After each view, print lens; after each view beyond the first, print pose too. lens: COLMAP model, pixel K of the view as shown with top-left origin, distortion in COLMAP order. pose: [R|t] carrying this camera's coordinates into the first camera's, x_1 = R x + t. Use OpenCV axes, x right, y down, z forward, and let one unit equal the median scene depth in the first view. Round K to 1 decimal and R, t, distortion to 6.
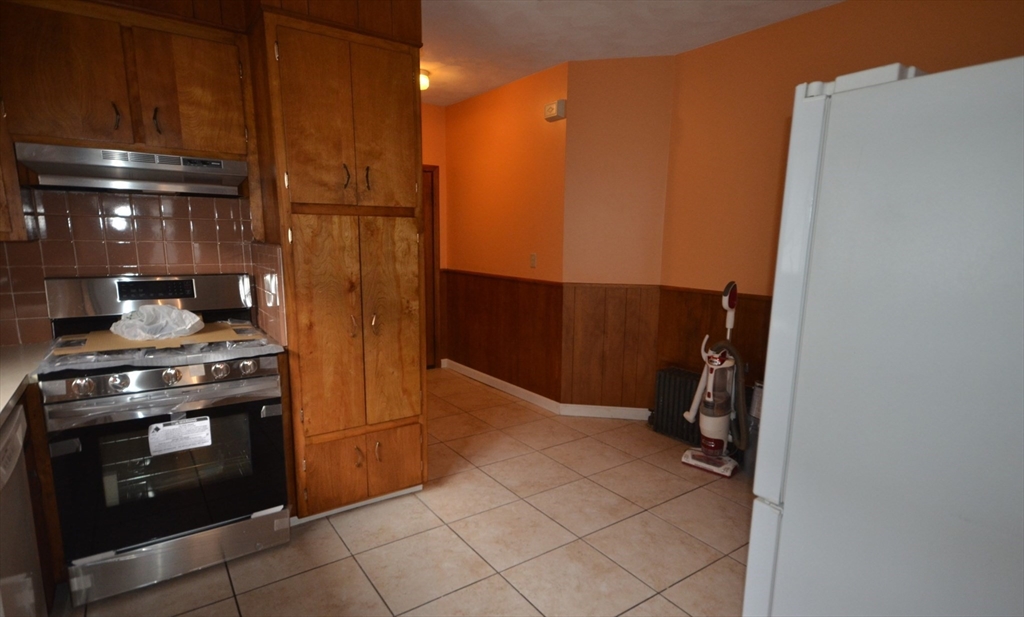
lens RADIAL K [[536.5, 0, 520.5], [0, 536.5, 328.5], [0, 0, 1]] dist [0.013867, 0.001863]
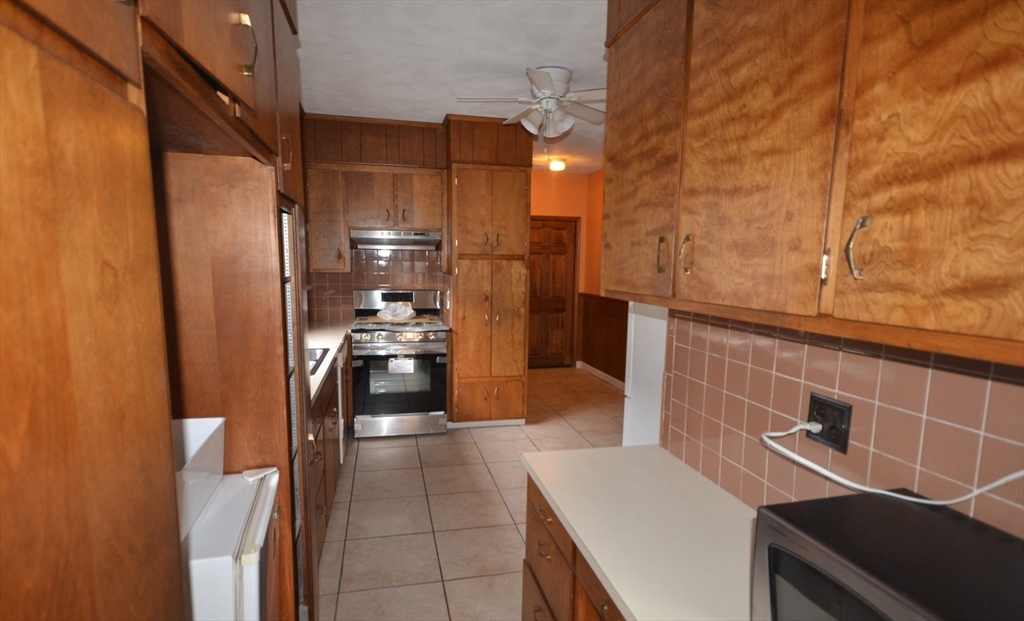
lens RADIAL K [[536.5, 0, 511.1], [0, 536.5, 316.5], [0, 0, 1]] dist [0.013867, 0.001863]
pose [[0.924998, 0.039251, -0.377939, 0.467702], [-0.066827, 0.995951, -0.060124, 0.091108], [0.374049, 0.080871, 0.923876, -0.668592]]
